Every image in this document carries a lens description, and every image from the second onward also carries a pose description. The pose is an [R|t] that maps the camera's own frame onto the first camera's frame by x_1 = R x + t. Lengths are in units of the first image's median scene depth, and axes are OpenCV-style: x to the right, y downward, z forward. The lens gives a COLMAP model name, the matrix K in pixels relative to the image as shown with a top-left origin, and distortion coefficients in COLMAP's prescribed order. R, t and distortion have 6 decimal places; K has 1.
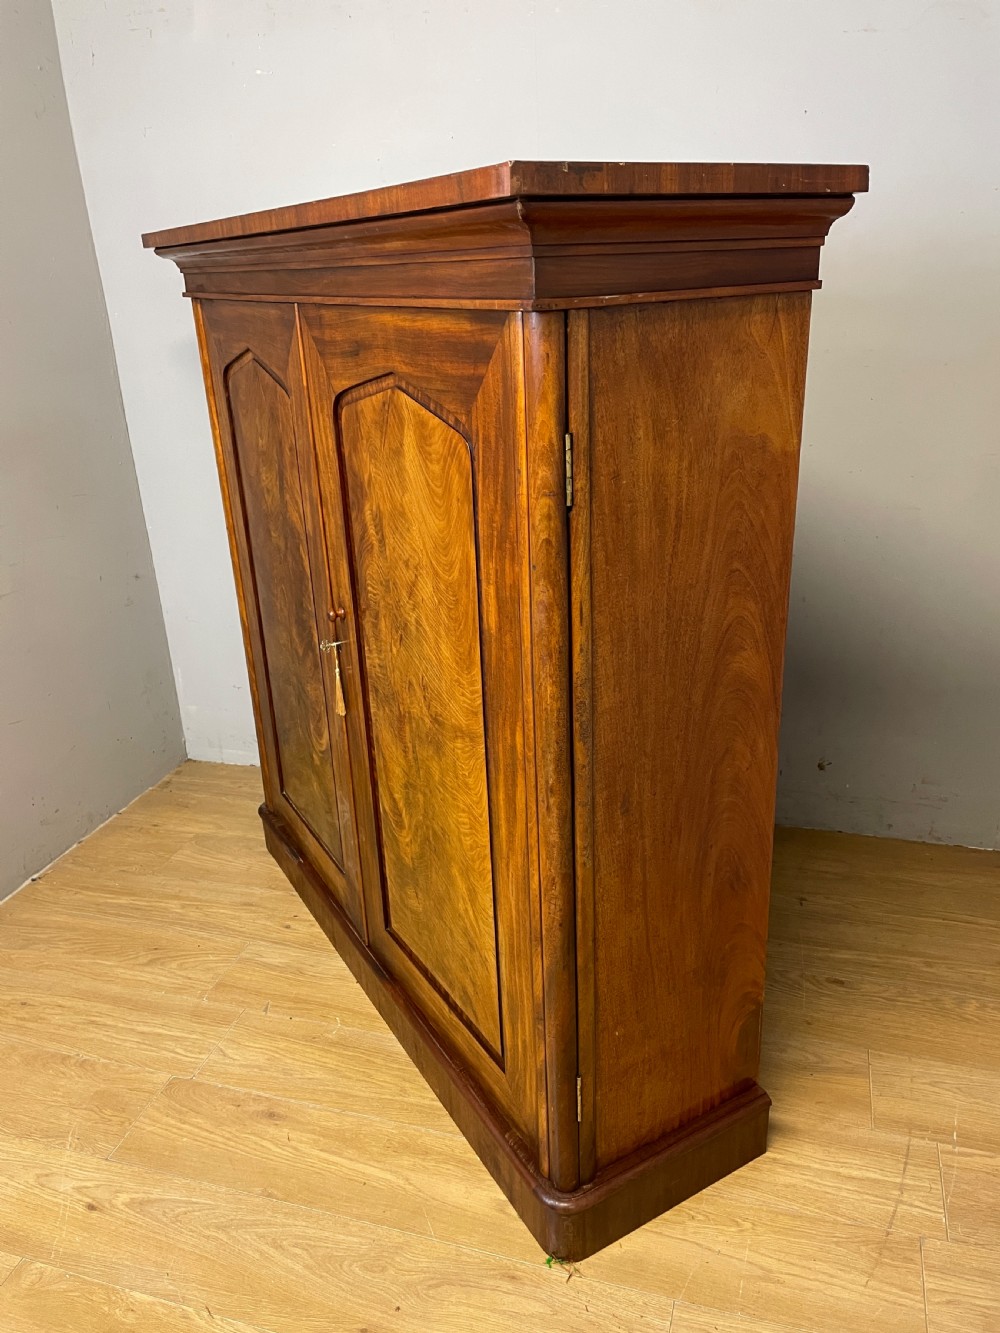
lens RADIAL K [[1010.8, 0, 493.5], [0, 1010.8, 658.0], [0, 0, 1]] dist [0.077350, -0.098600]
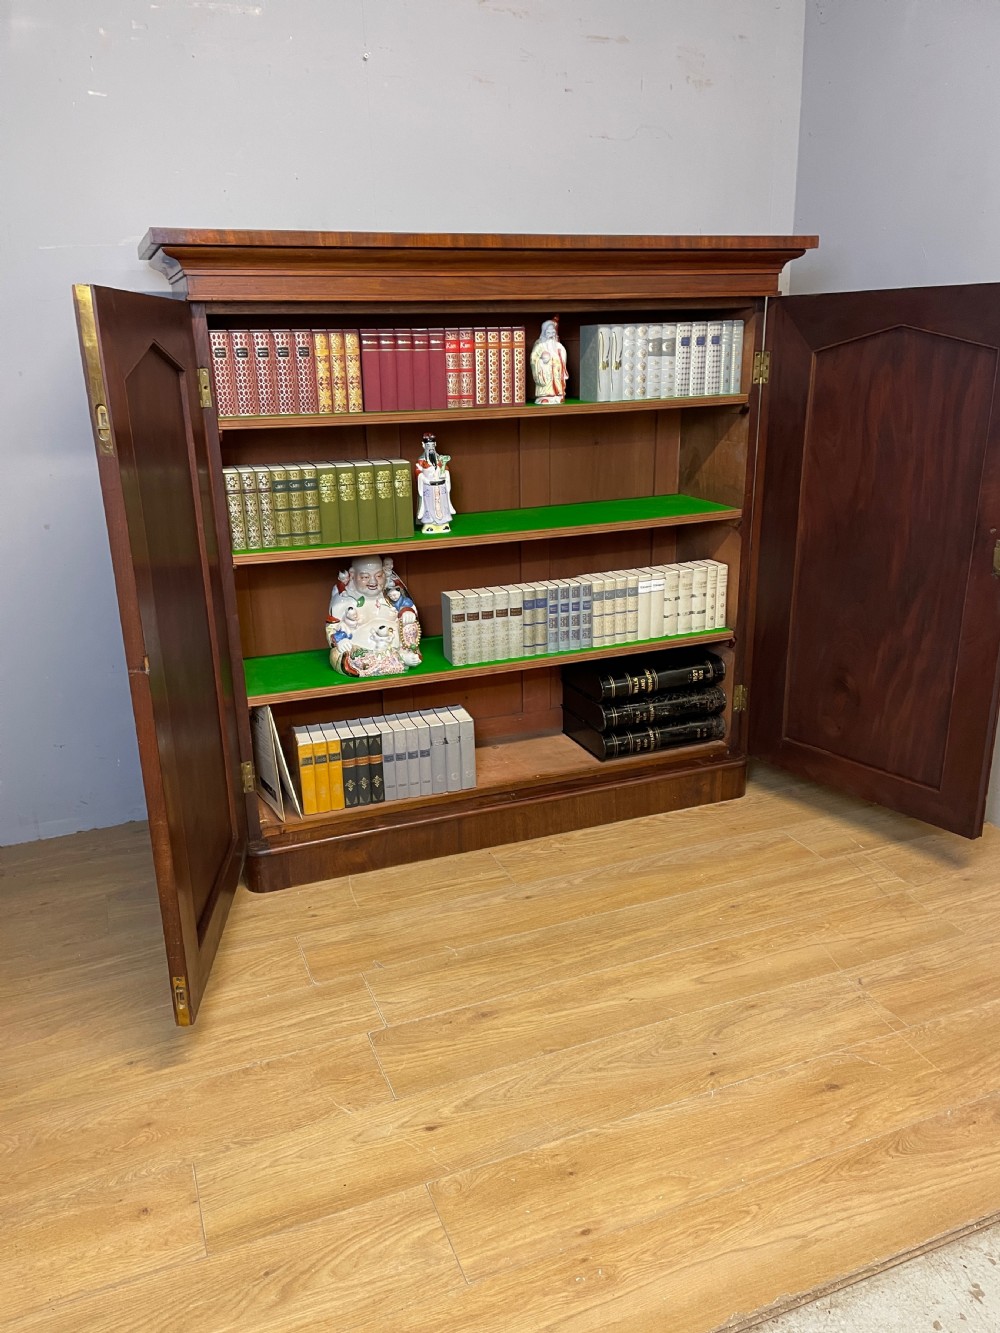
lens RADIAL K [[1010.8, 0, 494.8], [0, 1010.8, 681.3], [0, 0, 1]] dist [0.077350, -0.098600]
pose [[0.779113, -0.176708, 0.601462, -0.799130], [0.219651, 0.975576, 0.002094, 0.091675], [-0.587142, 0.130480, 0.798898, 0.060861]]
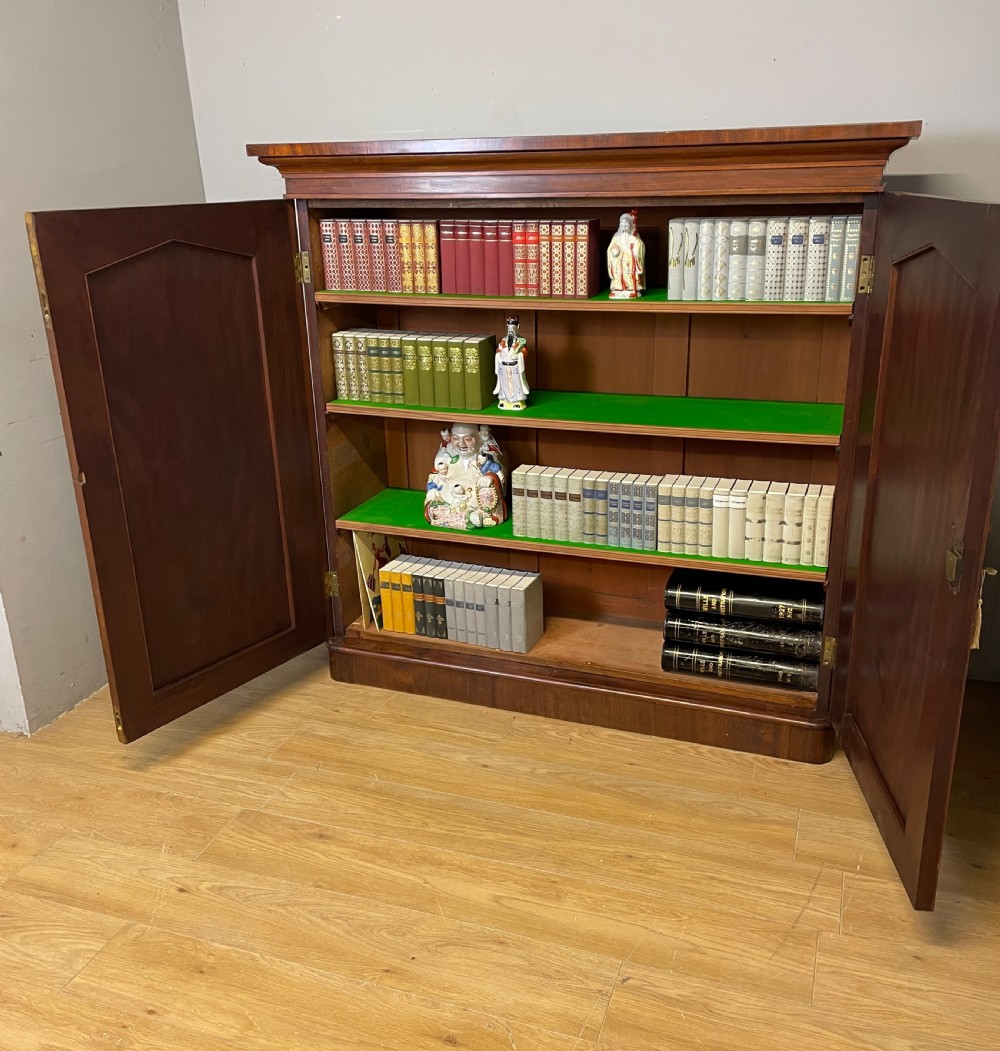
lens RADIAL K [[1011.8, 0, 508.0], [0, 1011.8, 521.5], [0, 0, 1]] dist [0.038487, 0.000000]
pose [[0.998943, 0.031387, -0.033577, 0.044548], [-0.032350, 0.999069, -0.028528, 0.083451], [0.032650, 0.029584, 0.999029, -0.262883]]
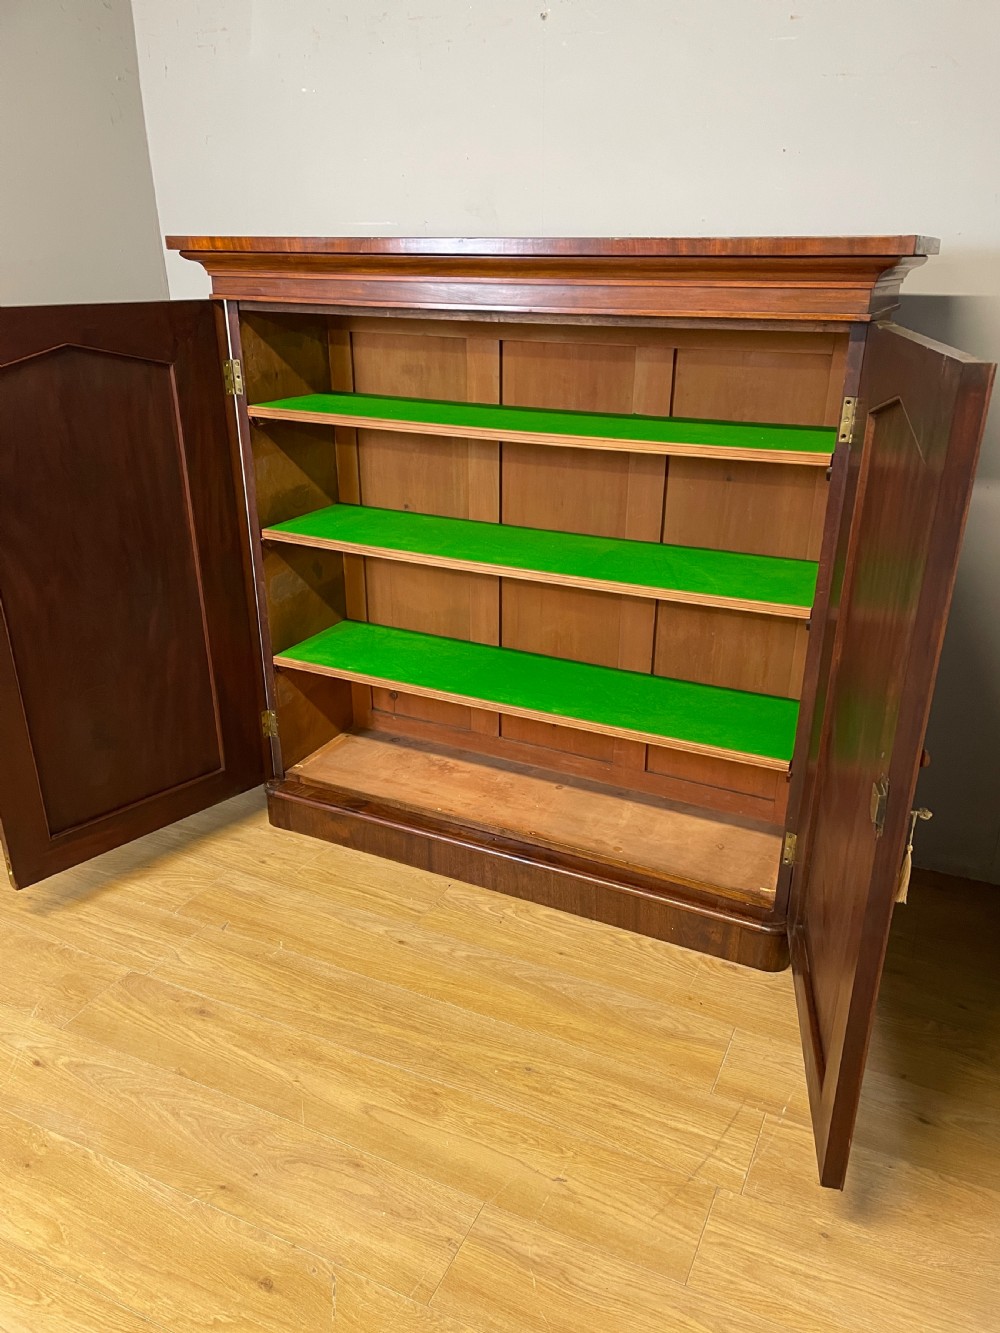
lens RADIAL K [[1010.8, 0, 510.0], [0, 1010.8, 678.3], [0, 0, 1]] dist [0.077350, -0.098600]
pose [[0.988956, 0.096371, -0.112602, 0.221563], [-0.092706, 0.994993, 0.037356, -0.007441], [0.115638, -0.026505, 0.992938, -0.103677]]
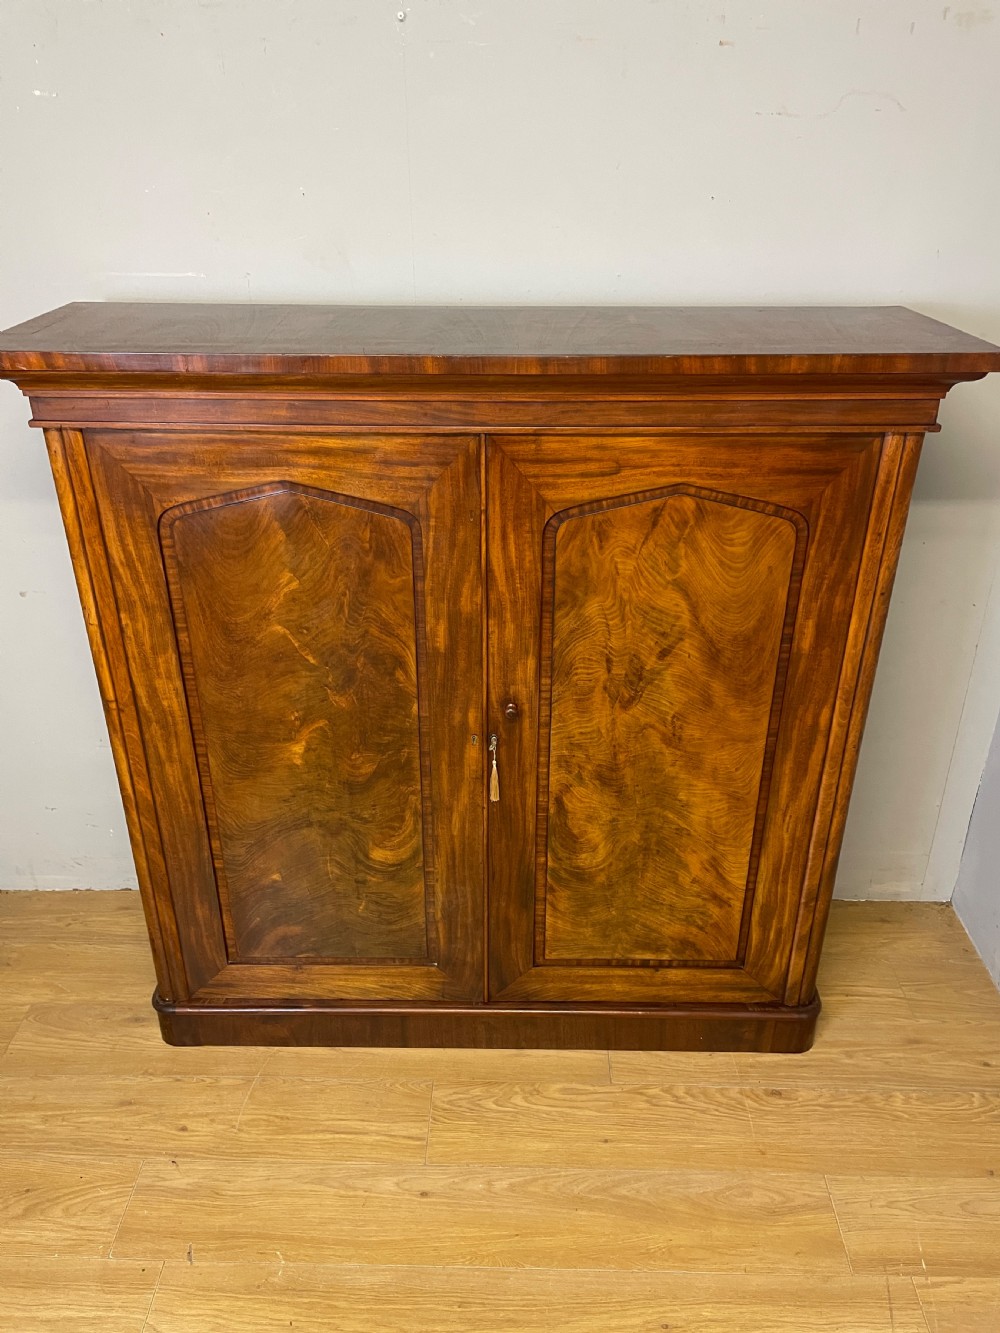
lens RADIAL K [[1010.8, 0, 504.5], [0, 1010.8, 666.3], [0, 0, 1]] dist [0.077350, -0.098600]
pose [[0.961958, -0.080079, 0.261196, -0.170046], [0.058086, 0.994167, 0.090875, -0.236882], [-0.266949, -0.072246, 0.960999, 0.150214]]
